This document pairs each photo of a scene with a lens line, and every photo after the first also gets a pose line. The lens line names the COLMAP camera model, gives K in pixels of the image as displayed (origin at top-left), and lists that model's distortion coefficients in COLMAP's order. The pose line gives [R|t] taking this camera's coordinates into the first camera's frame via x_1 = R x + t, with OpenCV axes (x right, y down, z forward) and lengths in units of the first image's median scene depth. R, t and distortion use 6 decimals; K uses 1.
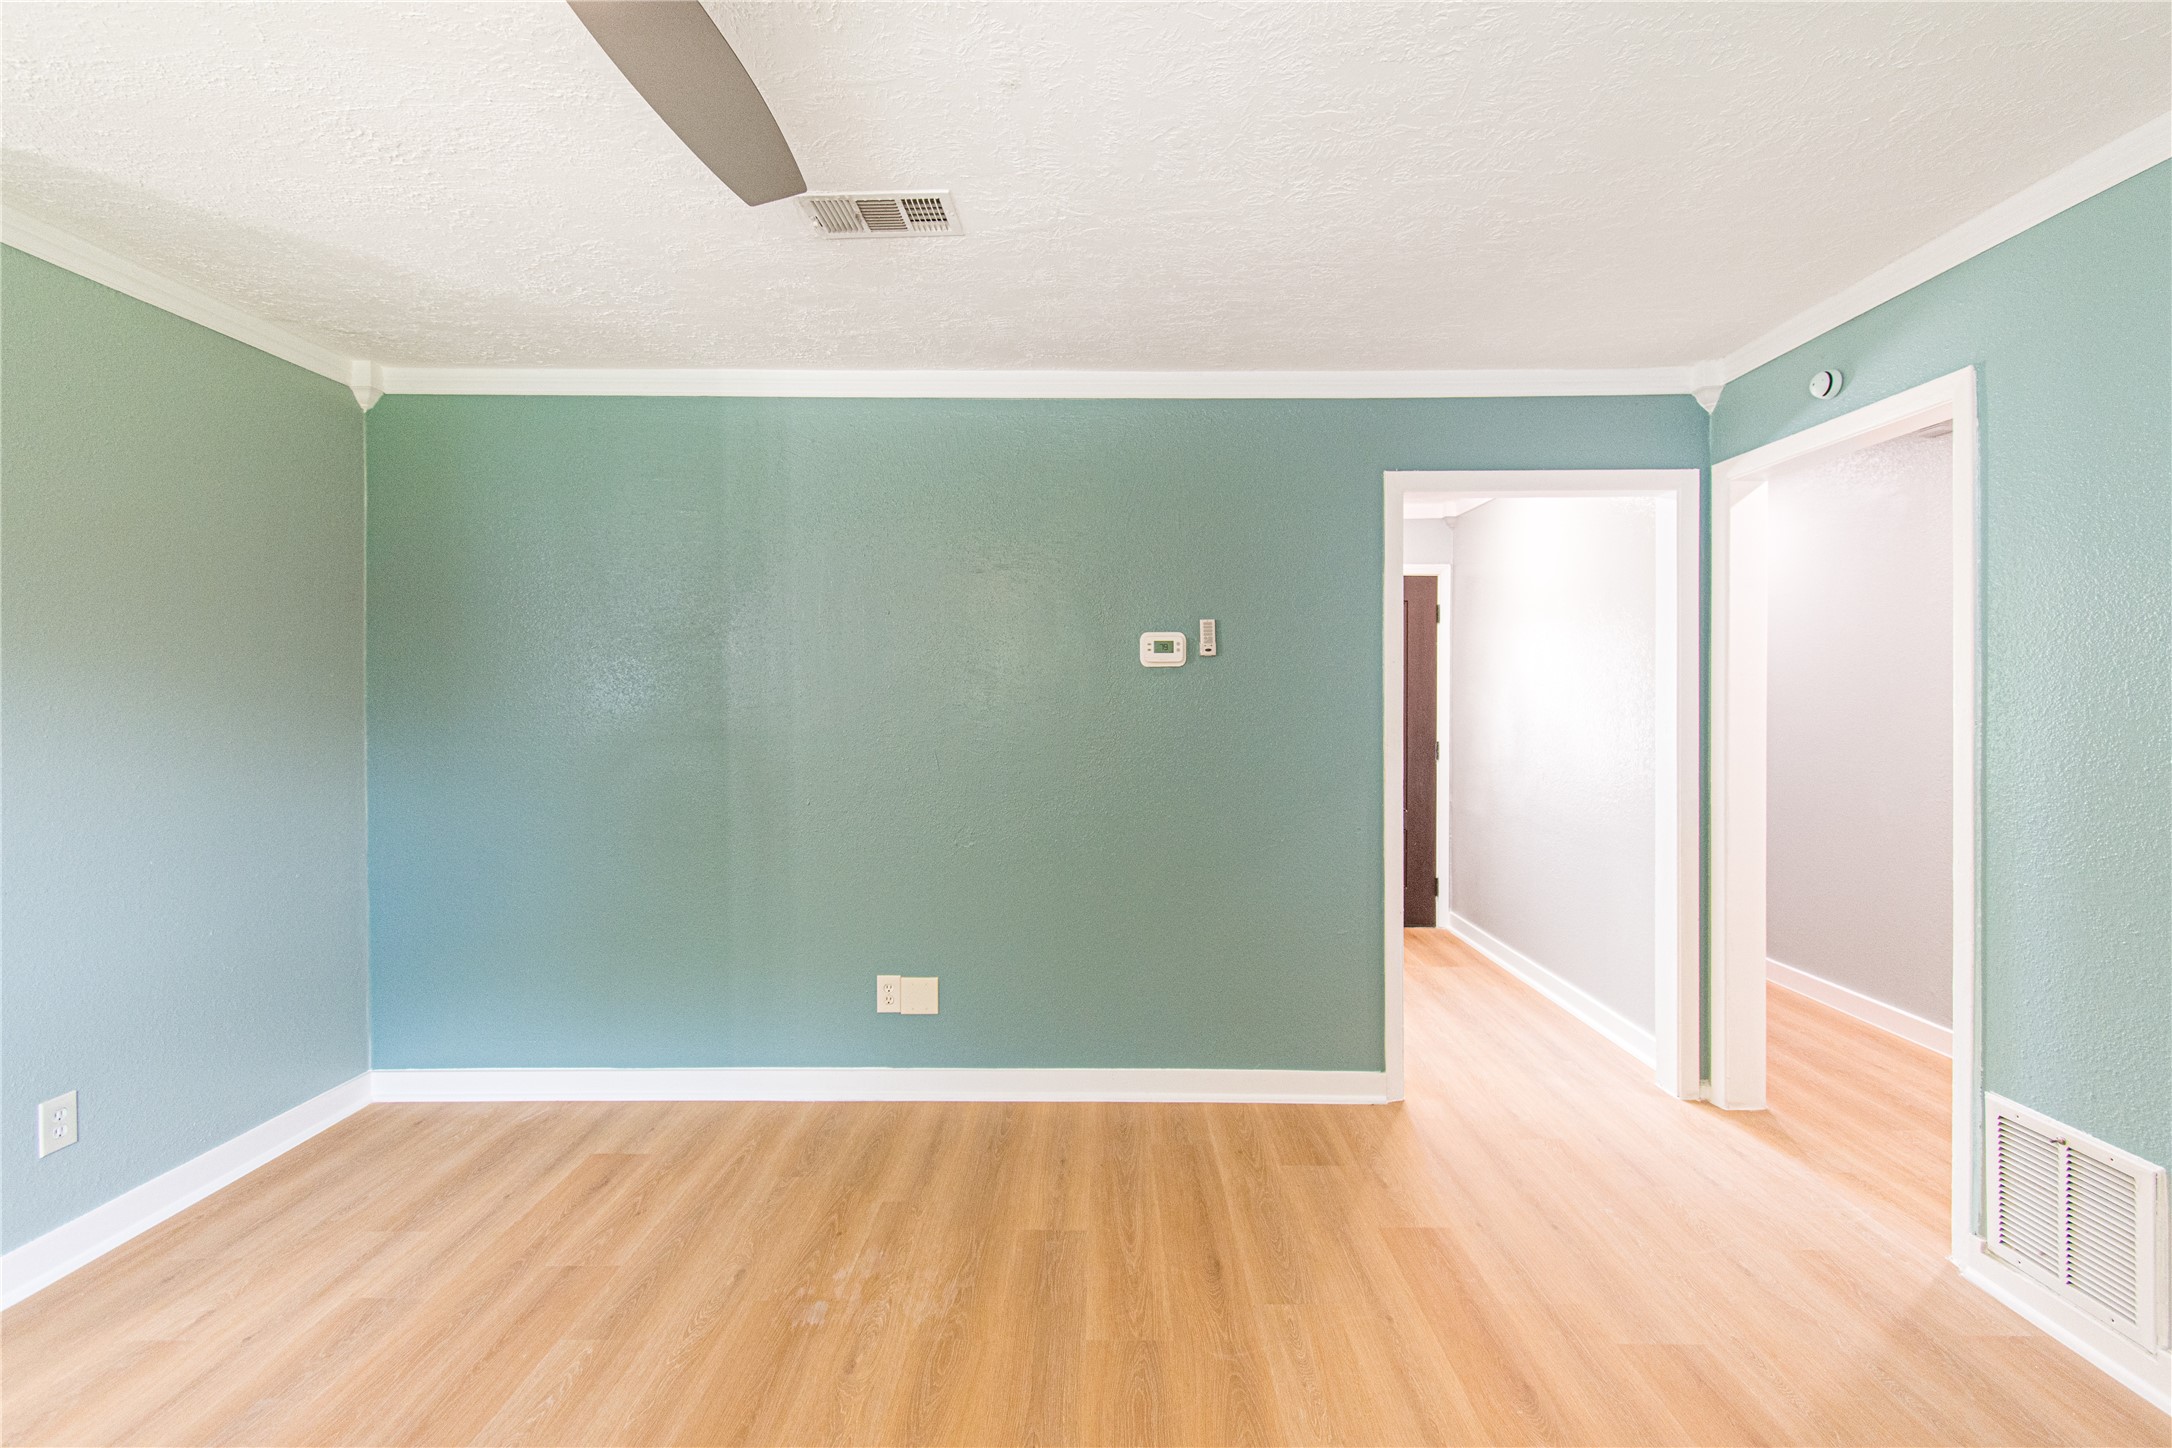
lens RADIAL K [[969.7, 0, 1097.1], [0, 969.7, 703.4], [0, 0, 1]] dist [-0.000110, -0.000541]
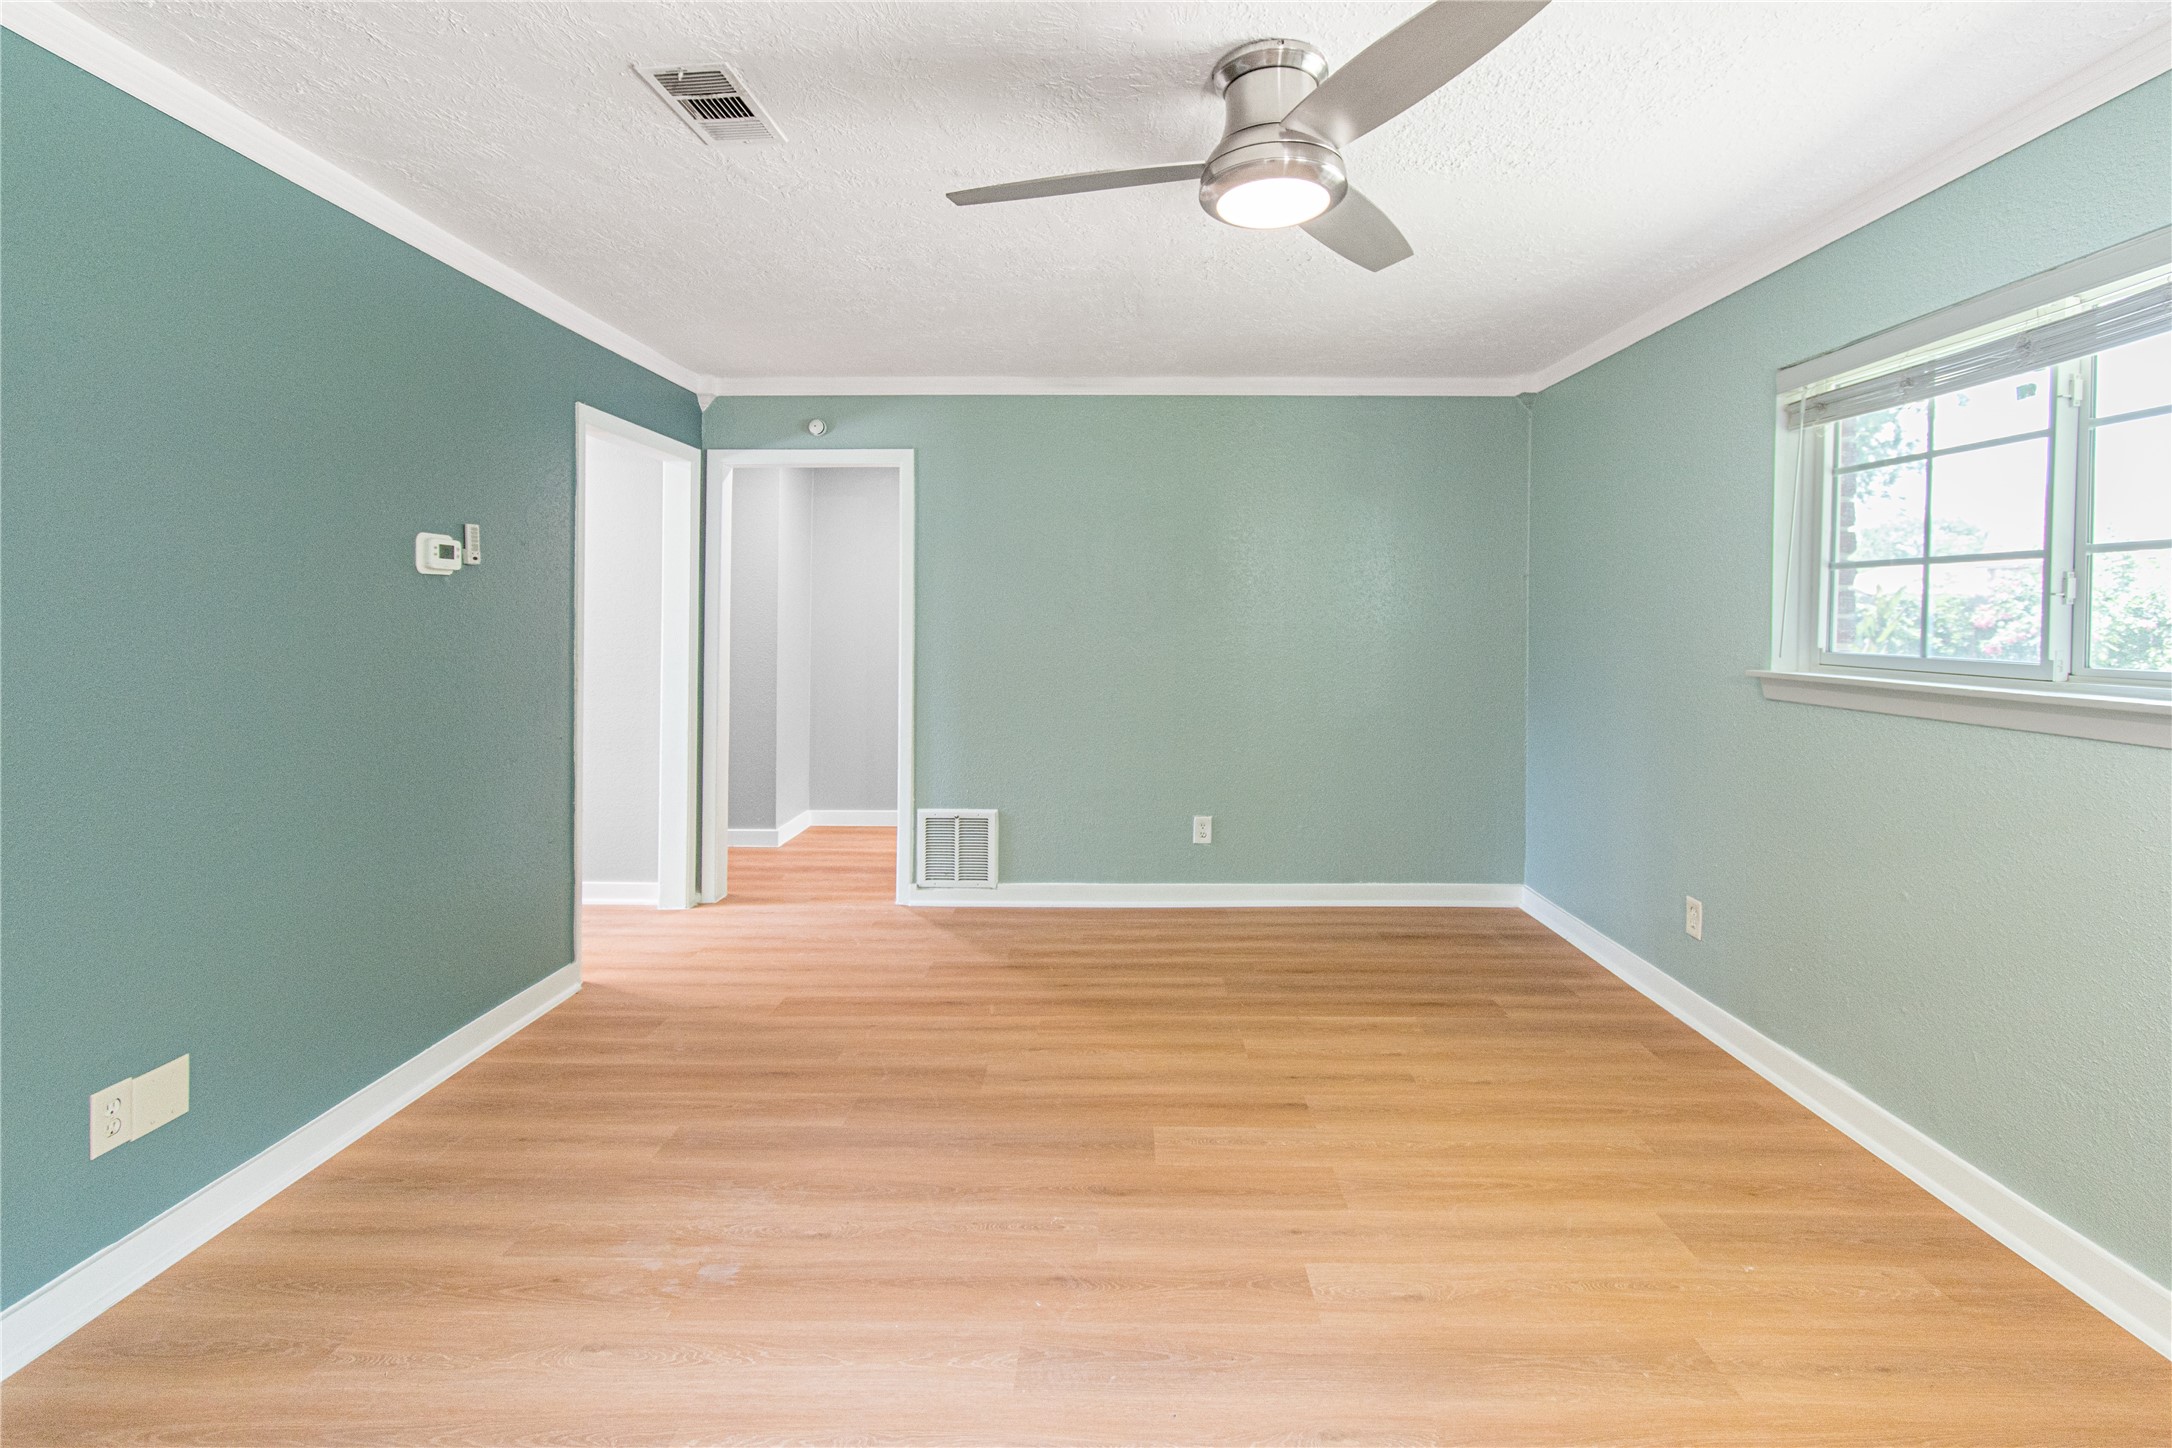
lens RADIAL K [[1013.5, 0, 1103.5], [0, 1013.5, 623.8], [0, 0, 1]] dist [0.002634, 0.000071]
pose [[0.003281, 0.000375, 0.999995, -0.892461], [0.002450, 0.999997, -0.000384, 0.010834], [-0.999992, 0.002452, 0.003280, 0.449316]]
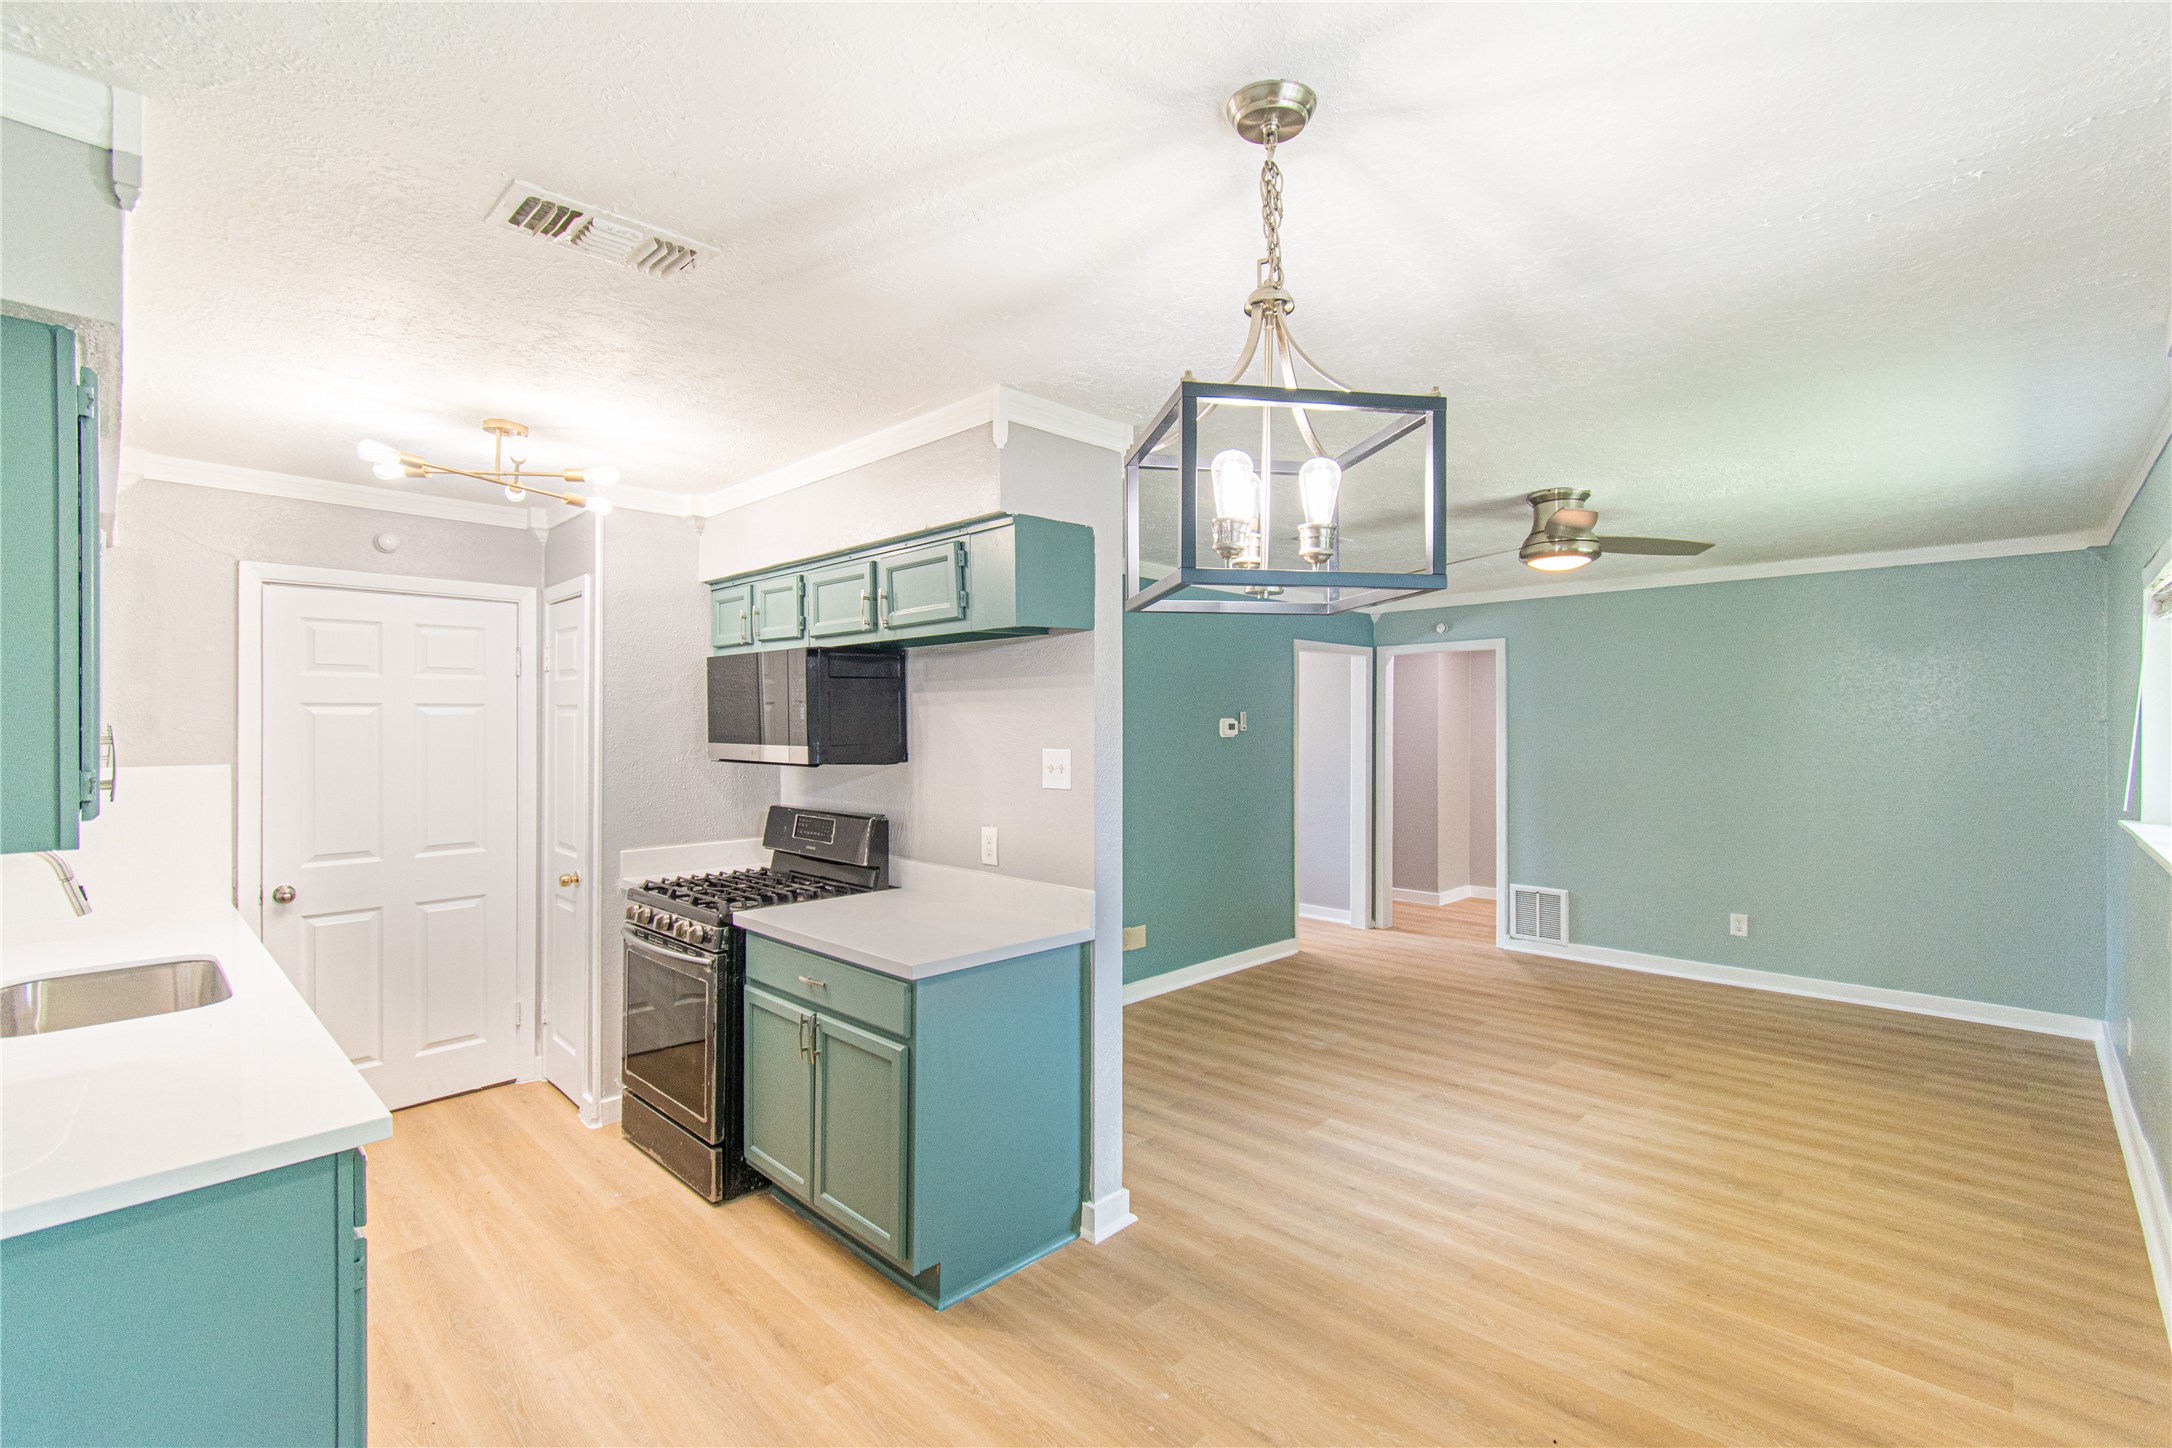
lens RADIAL K [[969.7, 0, 1097.1], [0, 969.7, 703.4], [0, 0, 1]] dist [-0.000110, -0.000541]
pose [[0.692164, 0.016767, 0.721546, -1.572646], [0.003257, 0.999647, -0.026354, -0.058966], [-0.721733, 0.020591, 0.691865, -0.114697]]
